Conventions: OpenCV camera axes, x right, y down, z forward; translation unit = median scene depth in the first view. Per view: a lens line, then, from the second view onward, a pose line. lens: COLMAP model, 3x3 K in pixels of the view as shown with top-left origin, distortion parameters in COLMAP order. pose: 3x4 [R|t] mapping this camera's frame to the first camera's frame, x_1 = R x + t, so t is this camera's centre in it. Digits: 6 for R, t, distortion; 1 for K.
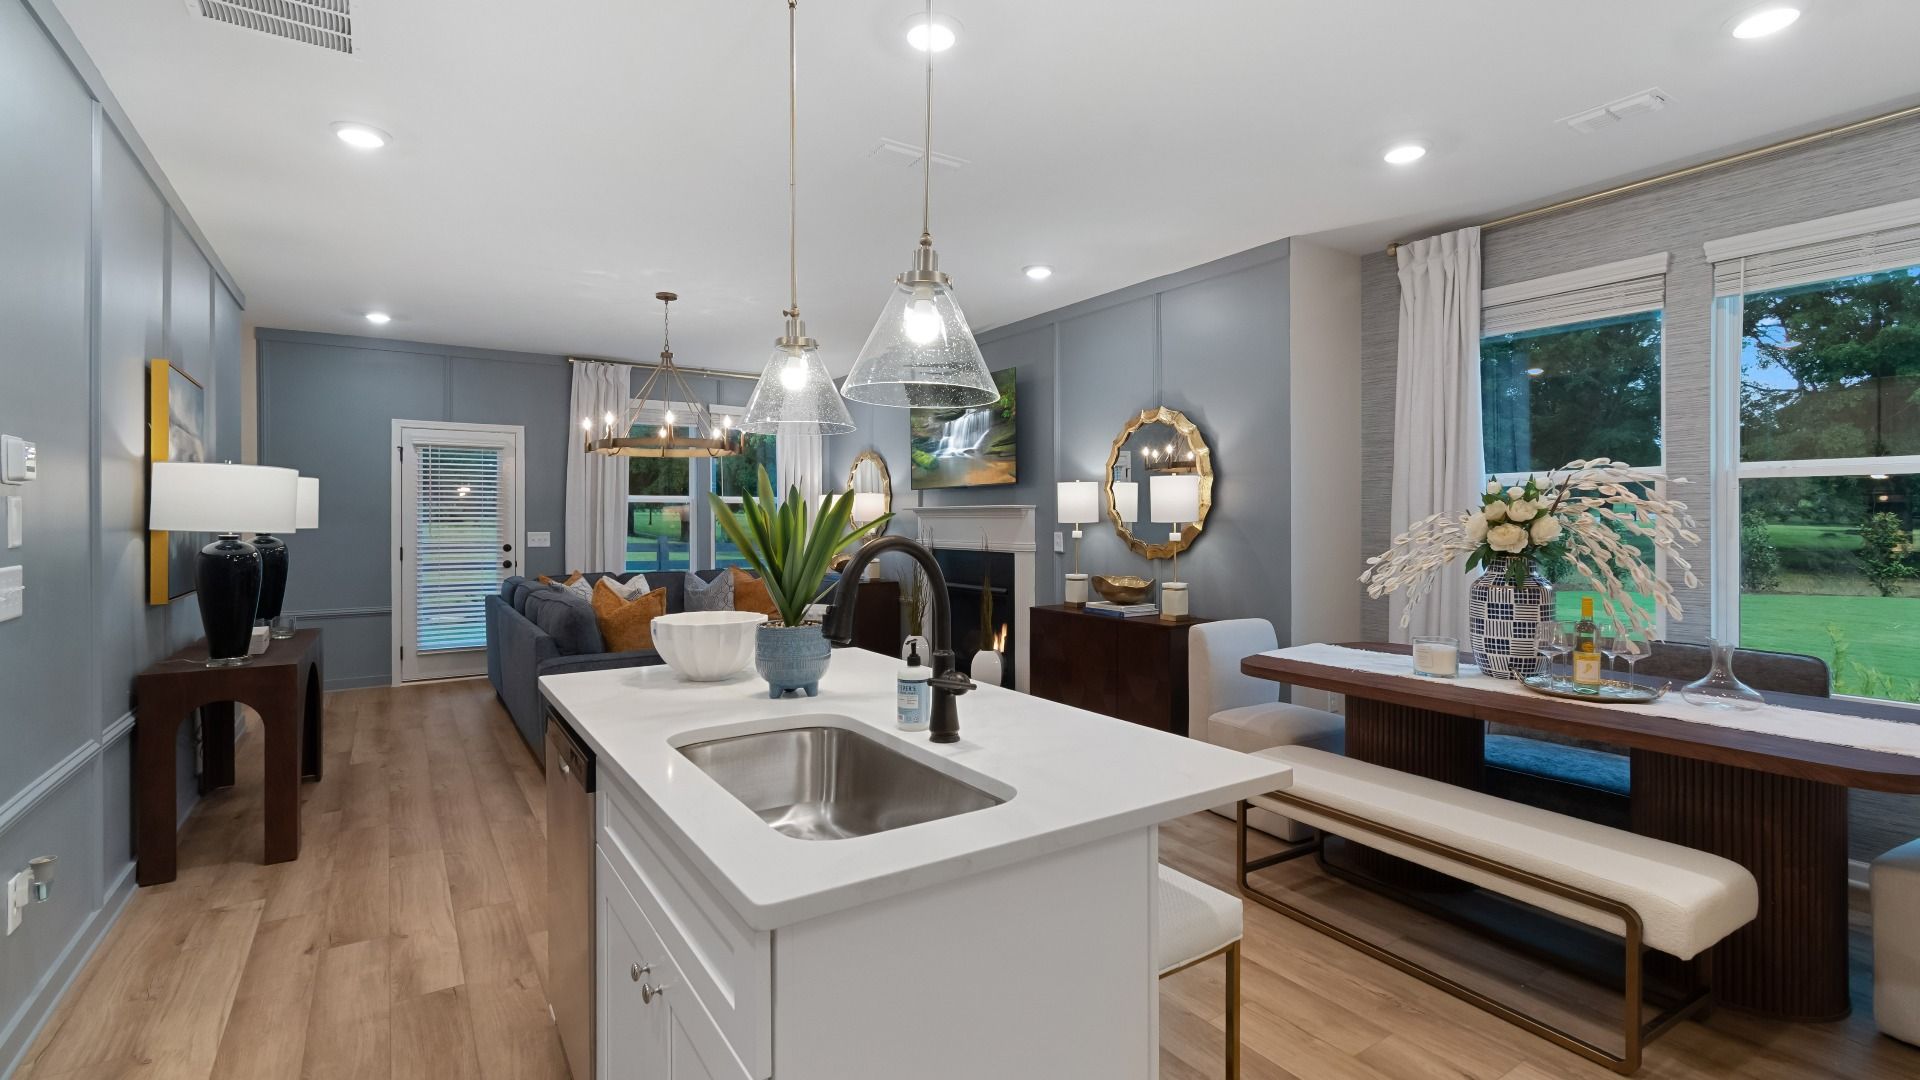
lens RADIAL K [[853.9, 0, 958.0], [0, 853.9, 531.2], [0, 0, 1]] dist [0.002615, -0.001382]
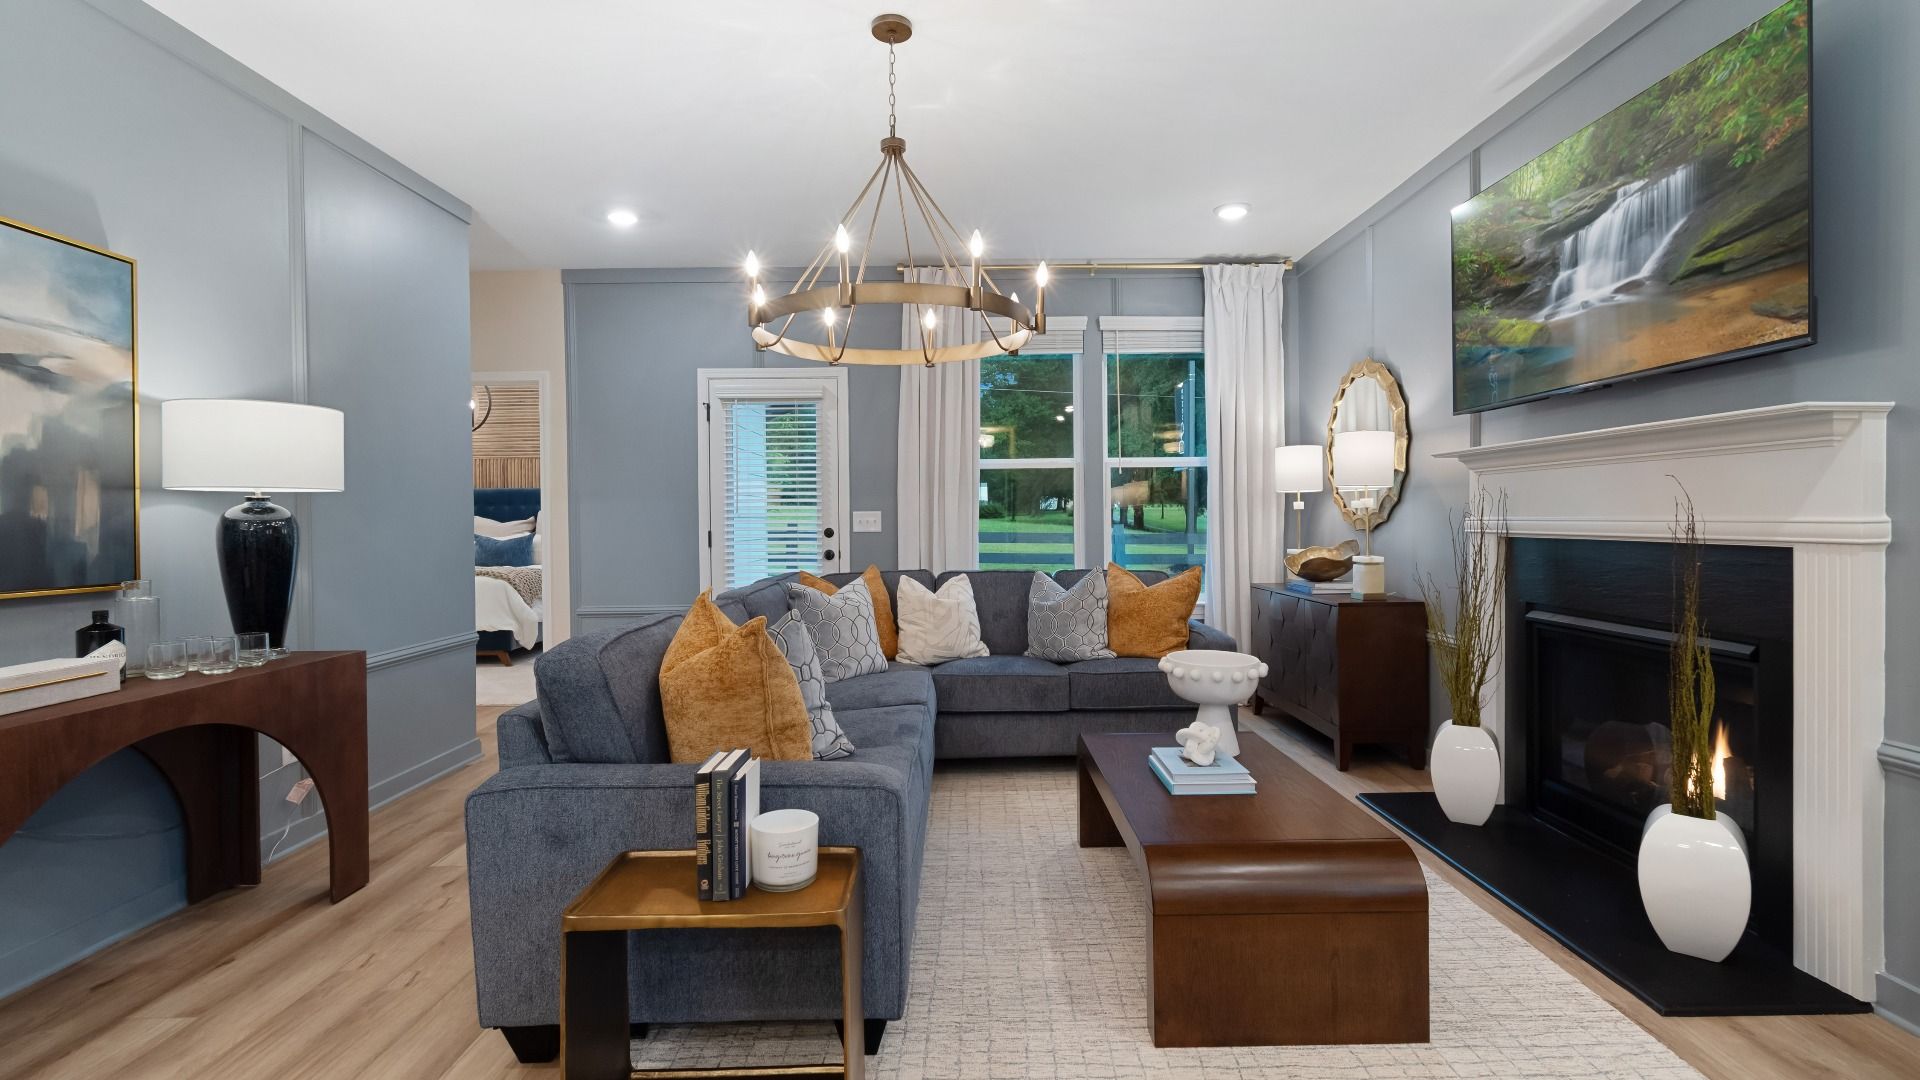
lens RADIAL K [[853.9, 0, 963.1], [0, 853.9, 528.0], [0, 0, 1]] dist [0.002615, -0.001382]
pose [[0.837151, 0.000298, -0.546972, -0.024370], [0.001026, 0.999997, 0.002116, 0.014975], [0.546971, -0.002333, 0.837148, 0.477551]]
